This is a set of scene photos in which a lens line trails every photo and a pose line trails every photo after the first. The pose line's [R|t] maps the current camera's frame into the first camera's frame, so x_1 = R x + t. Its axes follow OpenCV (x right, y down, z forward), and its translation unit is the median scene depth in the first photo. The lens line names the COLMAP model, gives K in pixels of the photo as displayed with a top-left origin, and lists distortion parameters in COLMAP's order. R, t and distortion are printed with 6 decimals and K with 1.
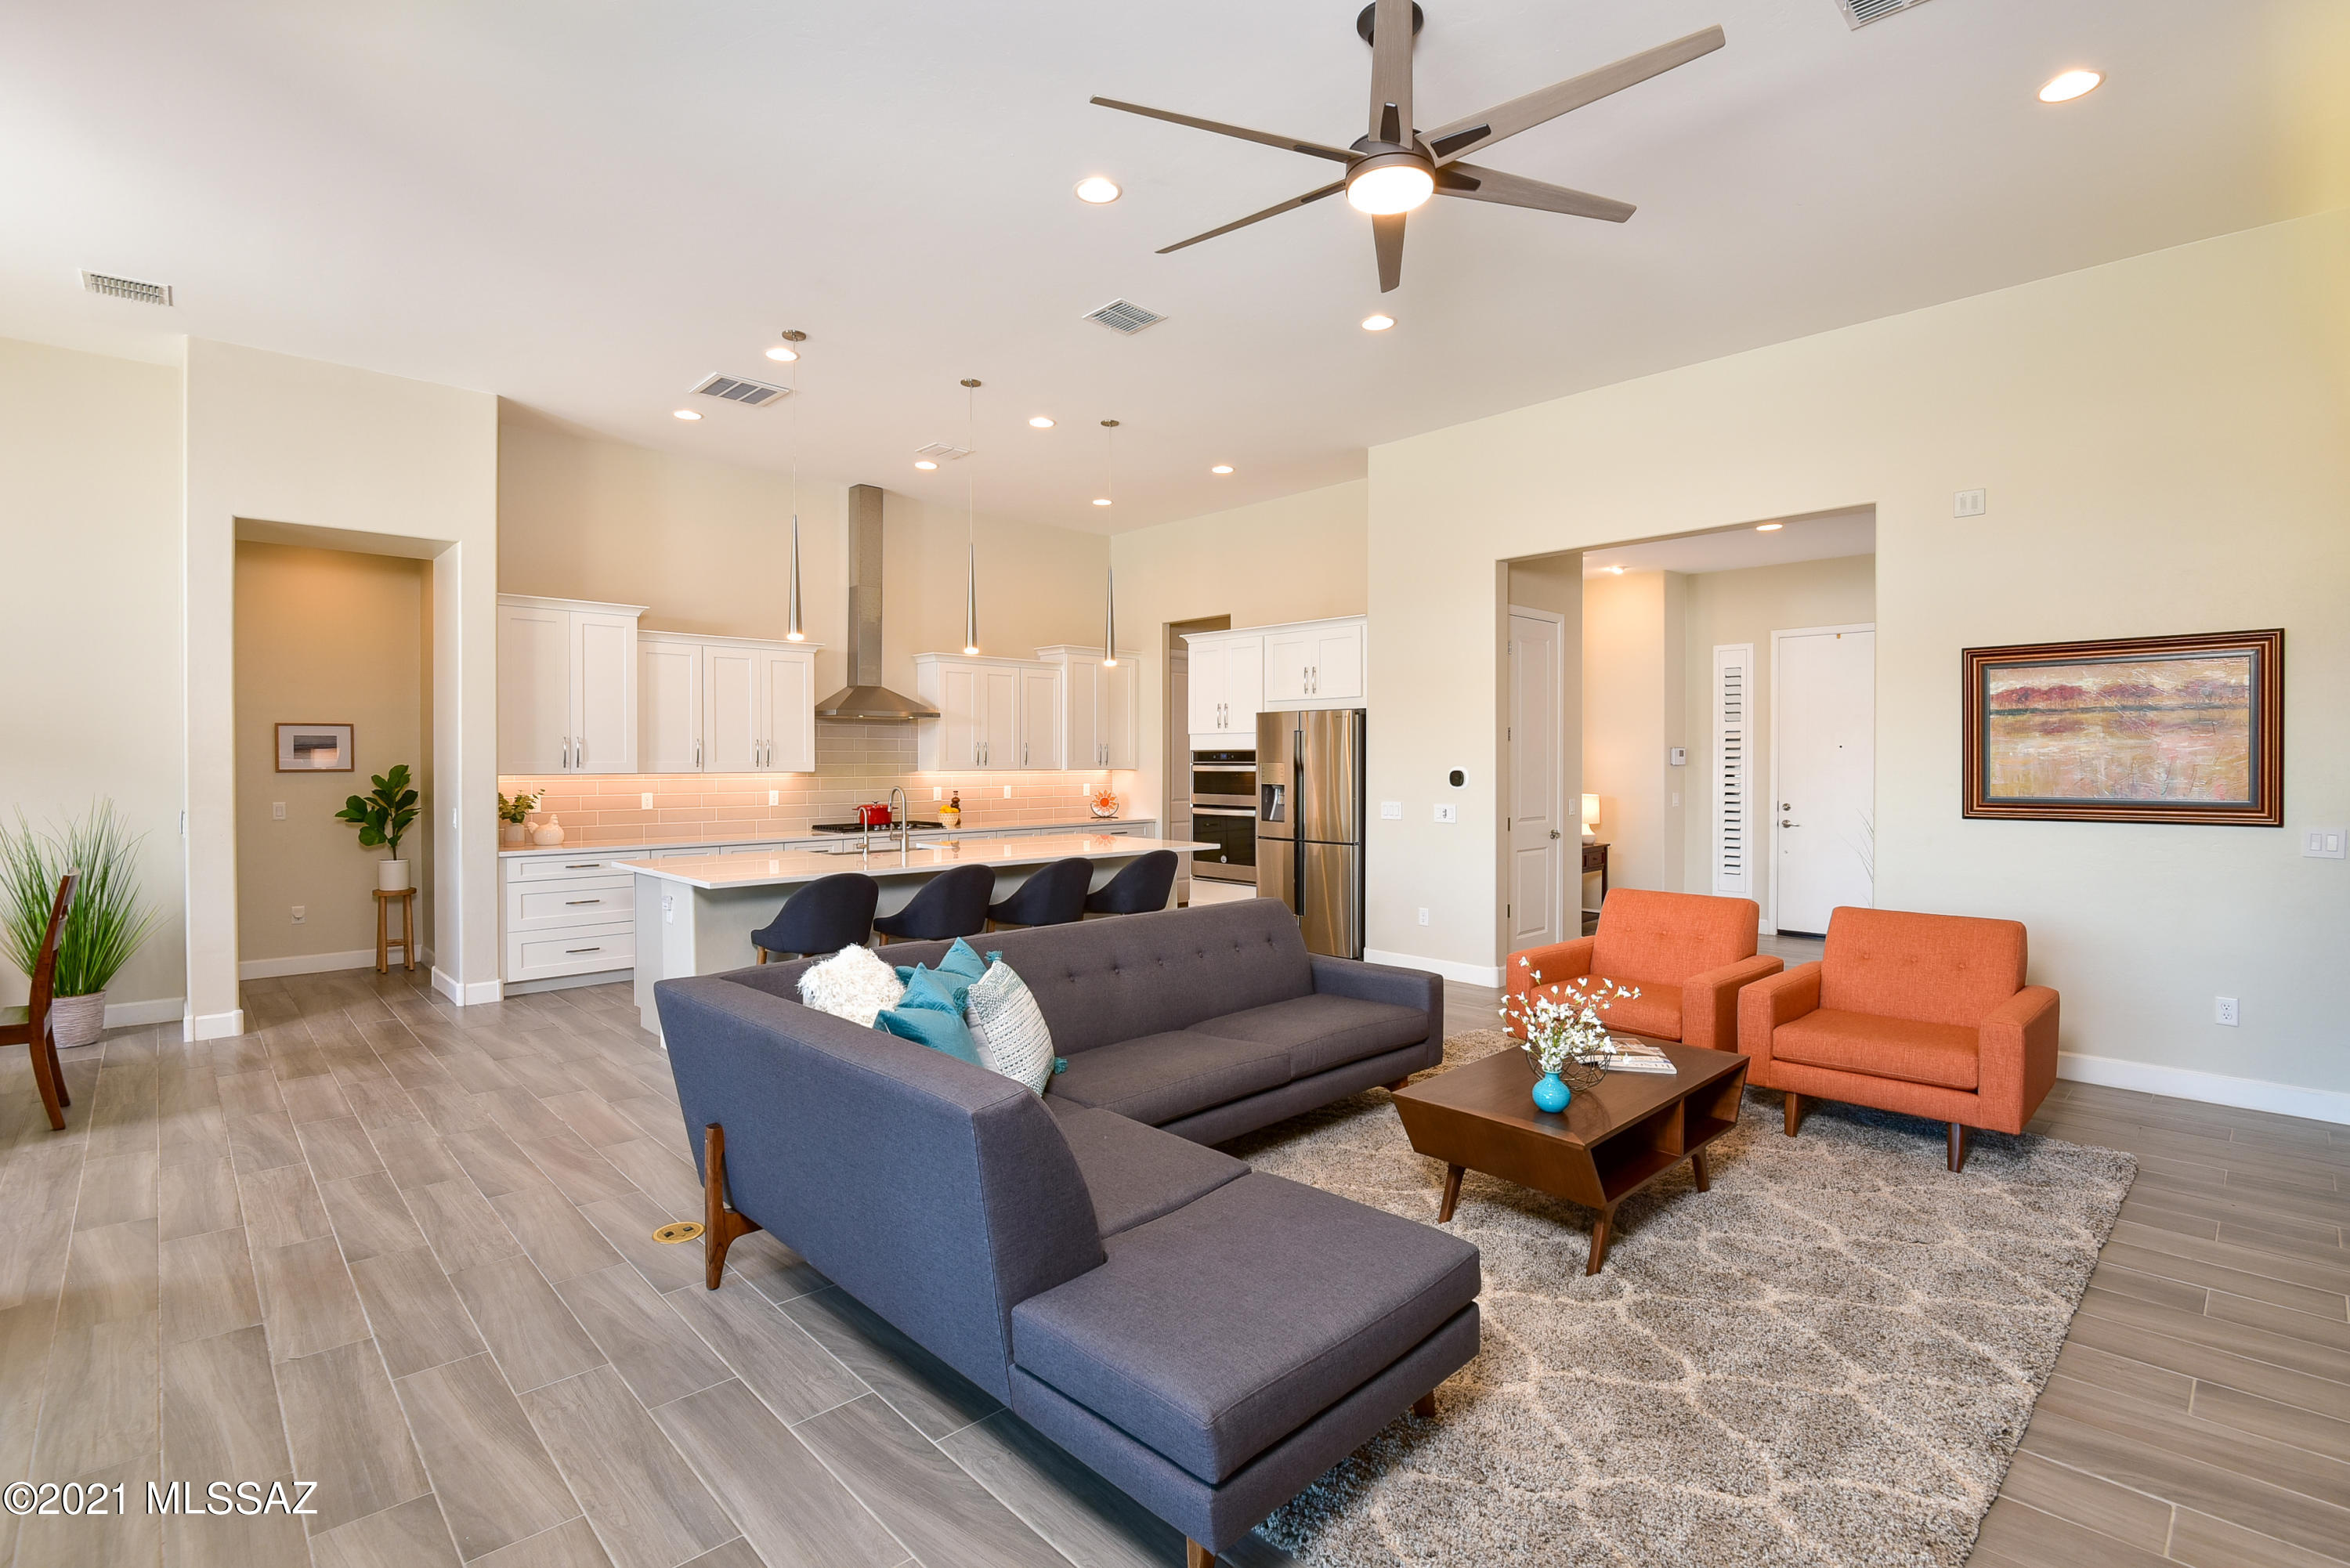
lens RADIAL K [[1090.4, 0, 1176.5], [0, 1090.4, 767.6], [0, 0, 1]] dist [-0.015721, -0.004694]
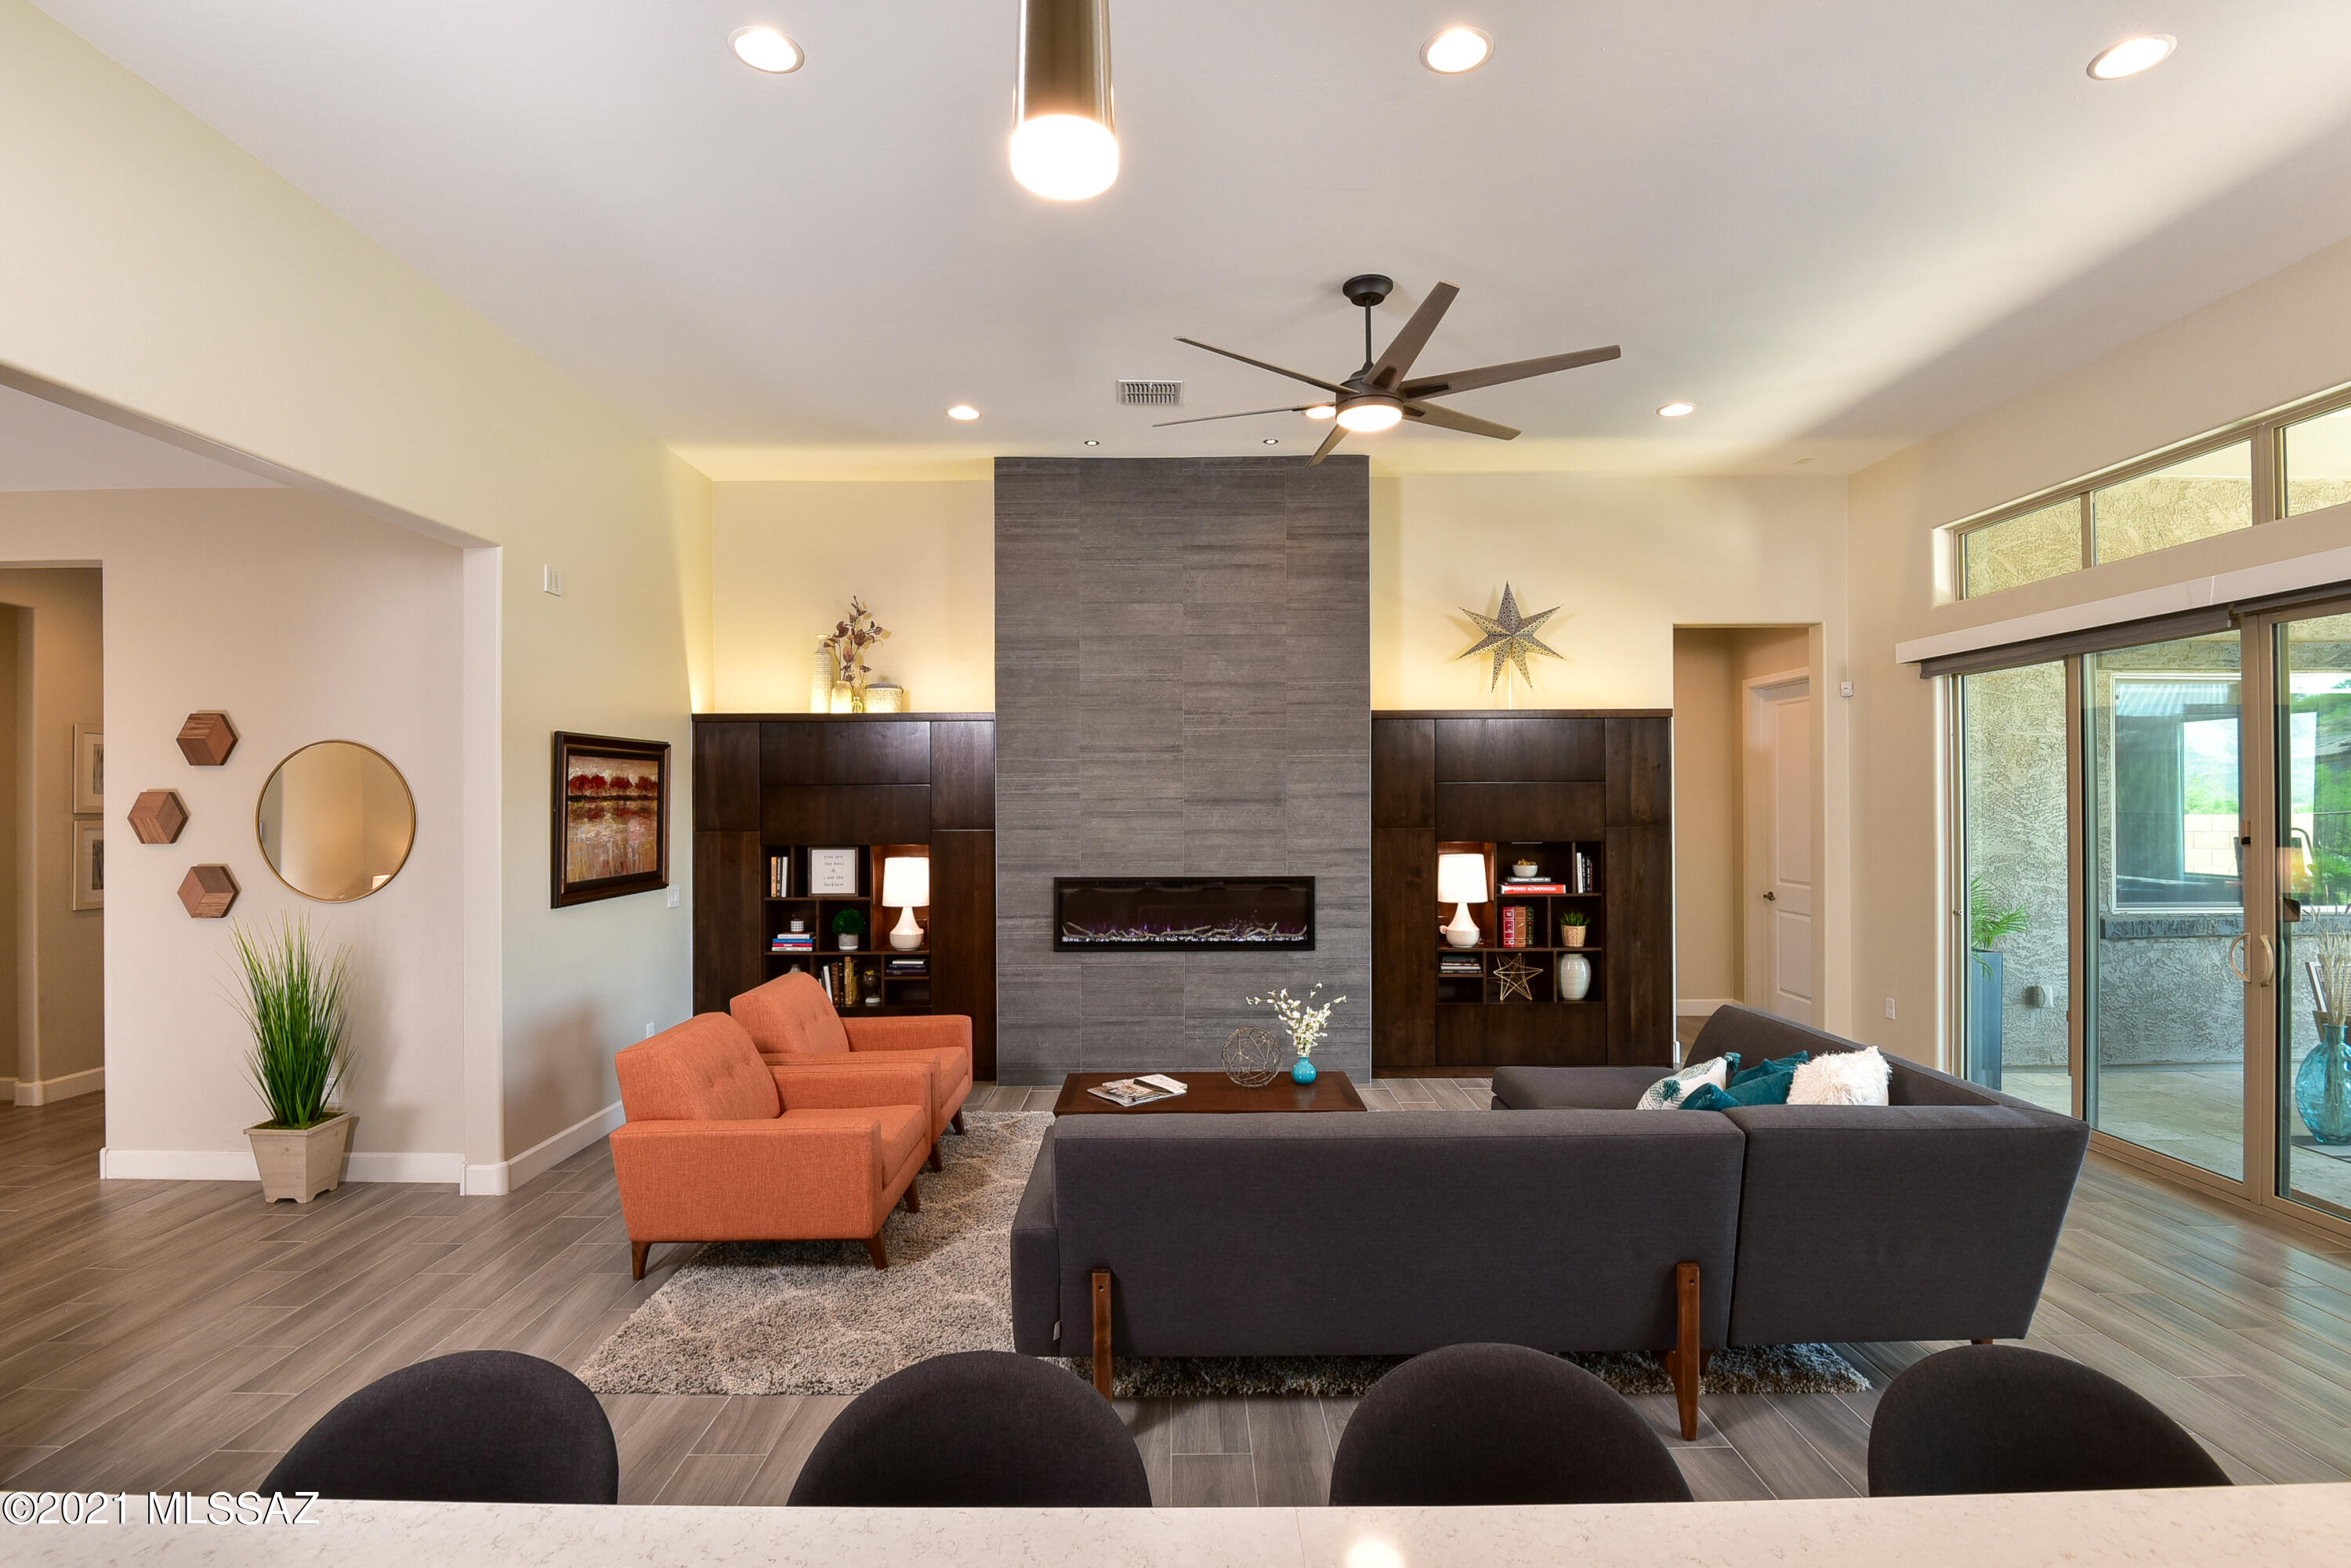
lens RADIAL K [[1090.9, 0, 1178.3], [0, 1090.9, 787.5], [0, 0, 1]] dist [-0.015721, -0.004694]
pose [[-0.720466, 0.012557, 0.693376, -0.248589], [0.010599, 0.999919, -0.007095, -0.034672], [-0.693409, 0.002237, -0.720541, 0.965741]]
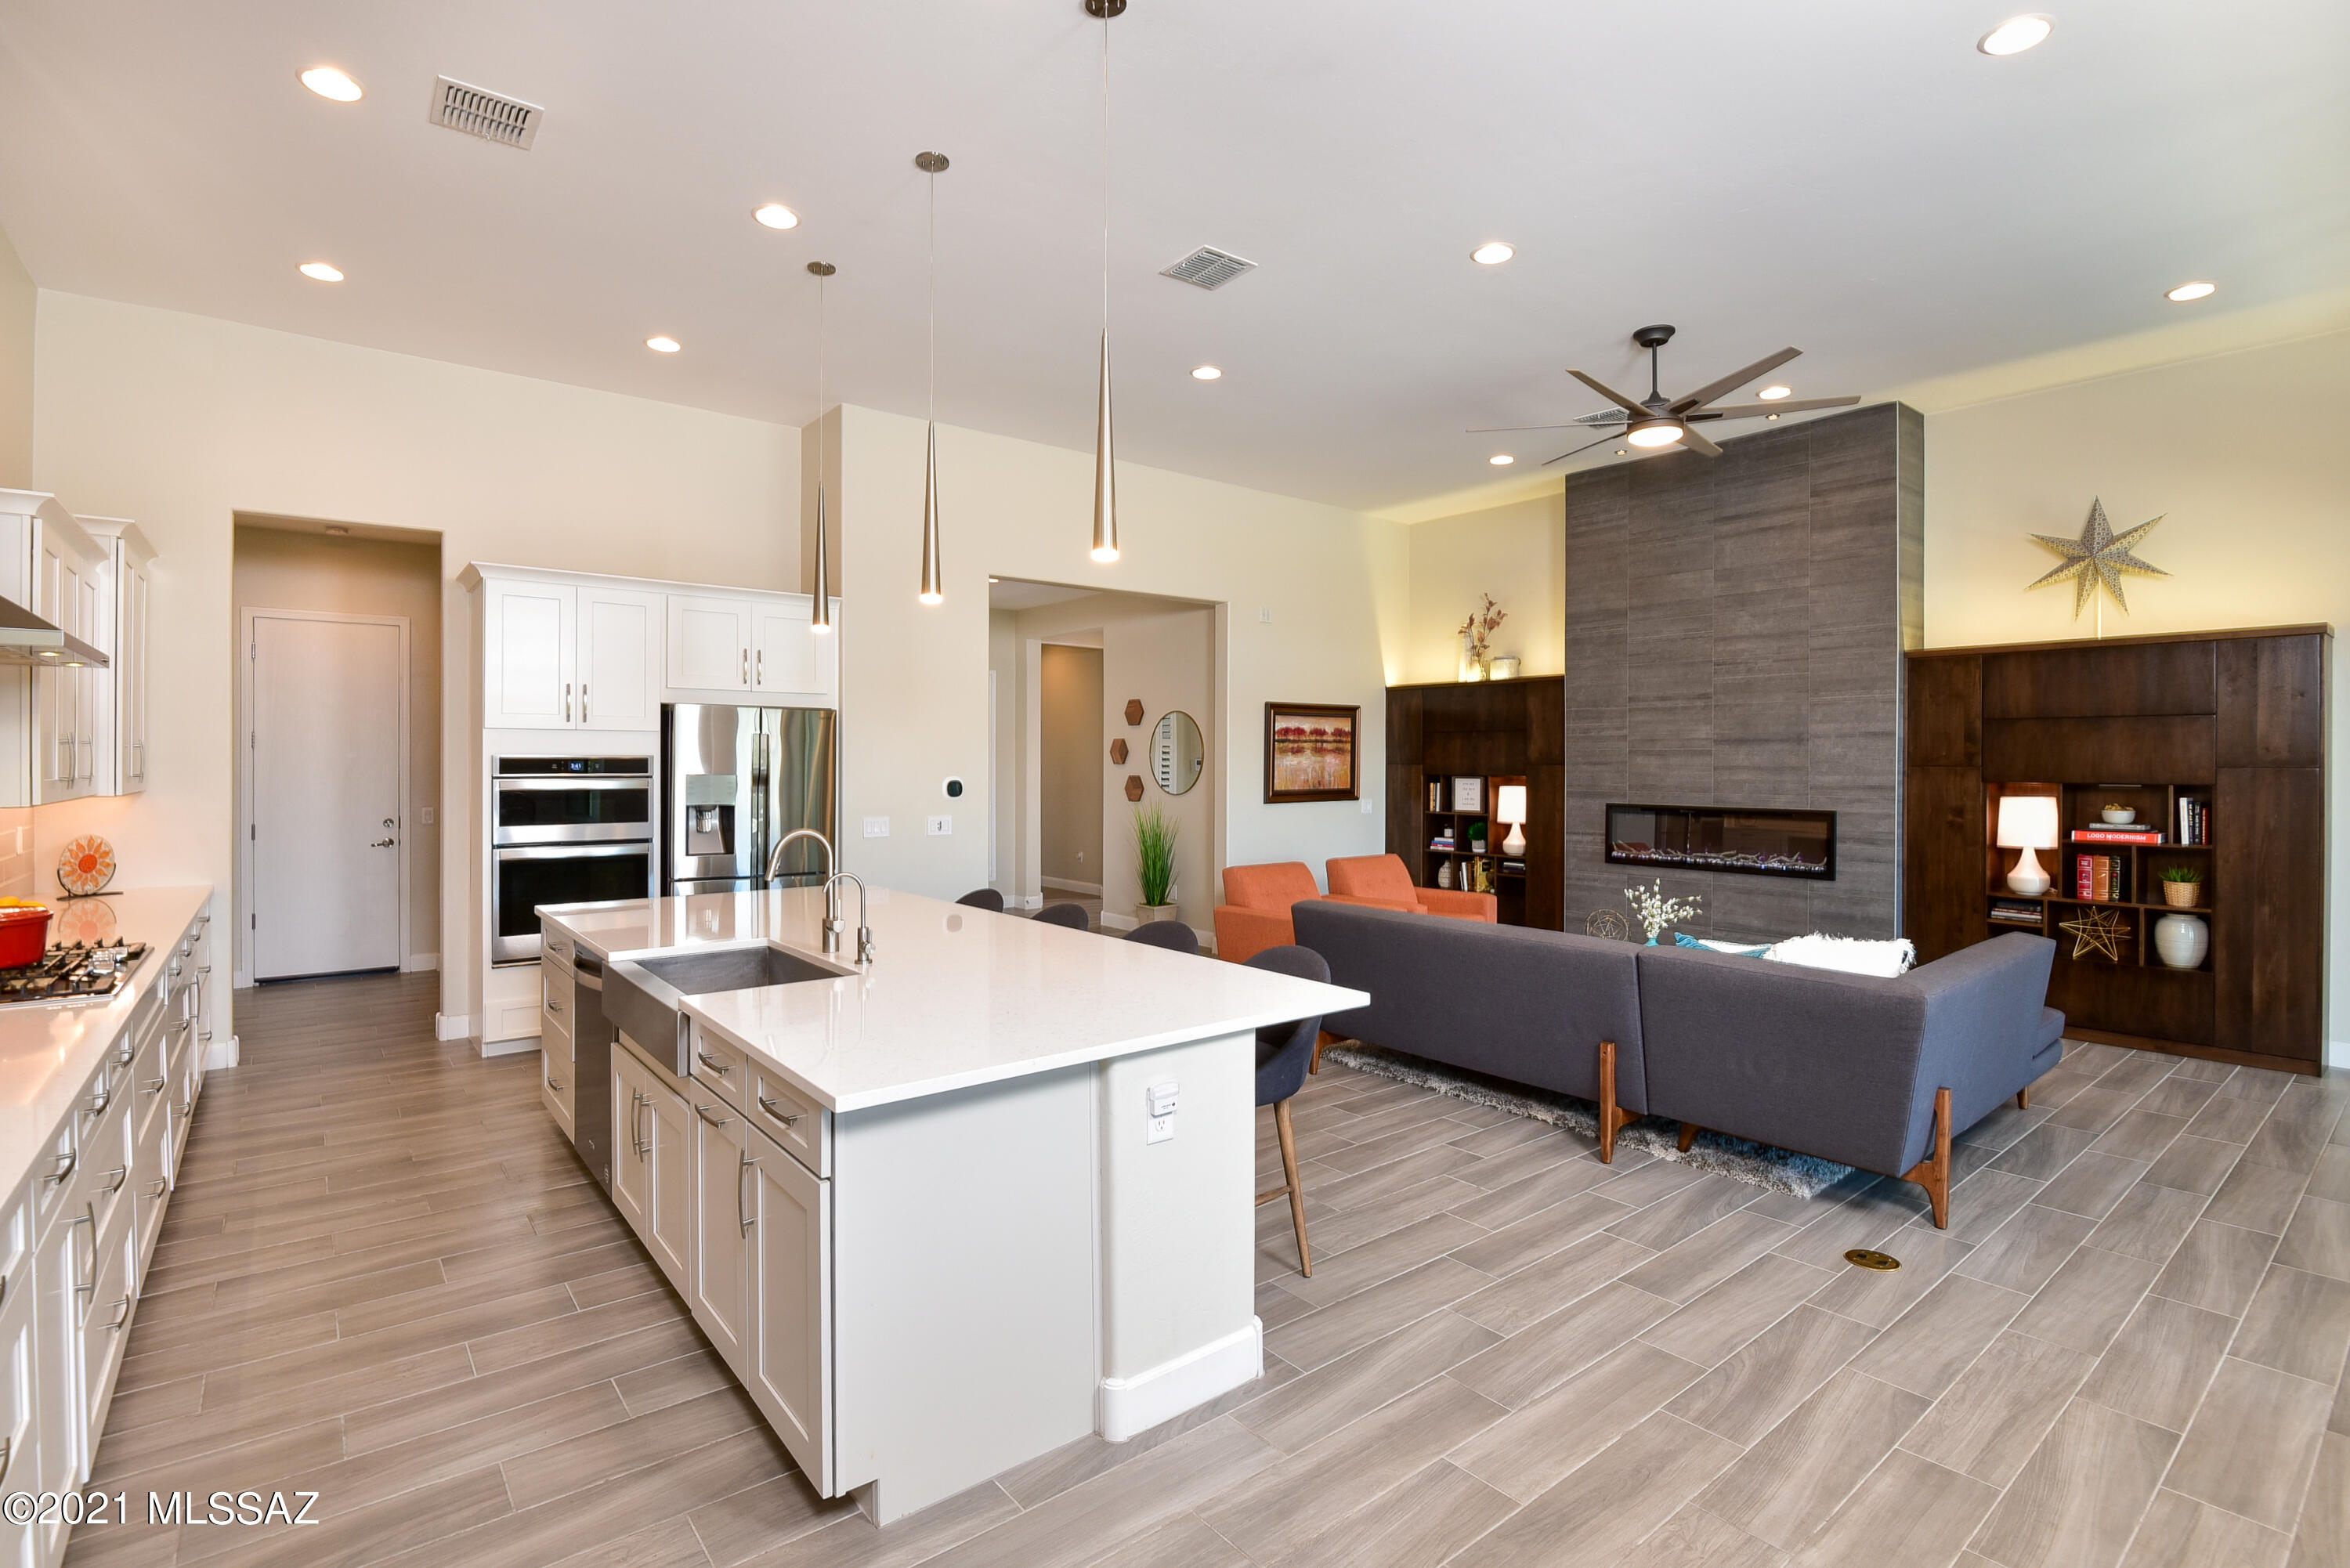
lens RADIAL K [[1090.4, 0, 1175.1], [0, 1090.4, 761.5], [0, 0, 1]] dist [-0.015721, -0.004694]
pose [[0.089618, 0.001416, 0.995975, -0.705571], [0.006089, 0.999980, -0.001970, -0.011712], [-0.995958, 0.006241, 0.089608, 0.728639]]
